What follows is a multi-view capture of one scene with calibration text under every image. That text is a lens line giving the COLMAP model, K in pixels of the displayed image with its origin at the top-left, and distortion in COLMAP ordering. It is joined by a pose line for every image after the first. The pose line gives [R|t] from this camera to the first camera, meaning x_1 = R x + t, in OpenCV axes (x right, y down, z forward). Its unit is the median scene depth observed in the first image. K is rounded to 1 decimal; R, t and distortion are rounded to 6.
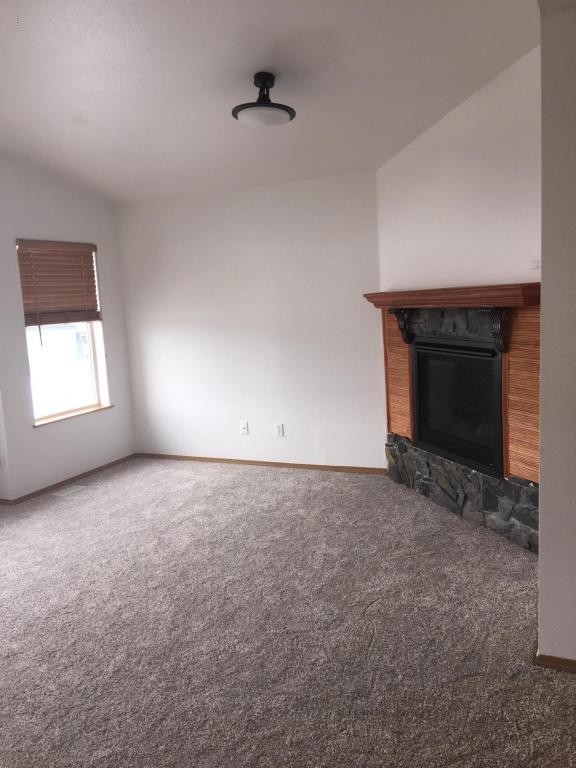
lens RADIAL K [[655.5, 0, 288.0], [0, 655.5, 377.6], [0, 0, 1]] dist [0.086302, -0.127261]
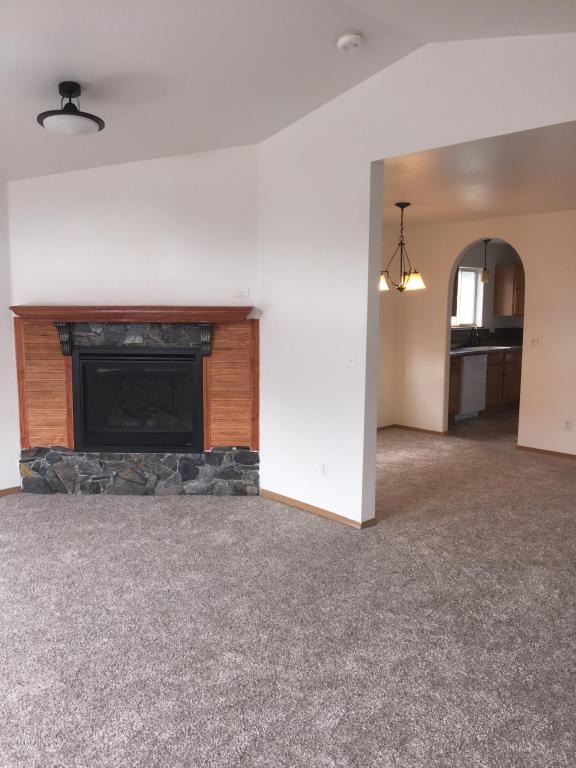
lens RADIAL K [[655.5, 0, 288.0], [0, 655.5, 377.6], [0, 0, 1]] dist [0.086302, -0.127261]
pose [[0.351910, -0.050254, 0.934684, -0.793910], [0.094042, 0.995403, 0.018112, -0.002920], [-0.931298, 0.081525, 0.355019, 0.341417]]
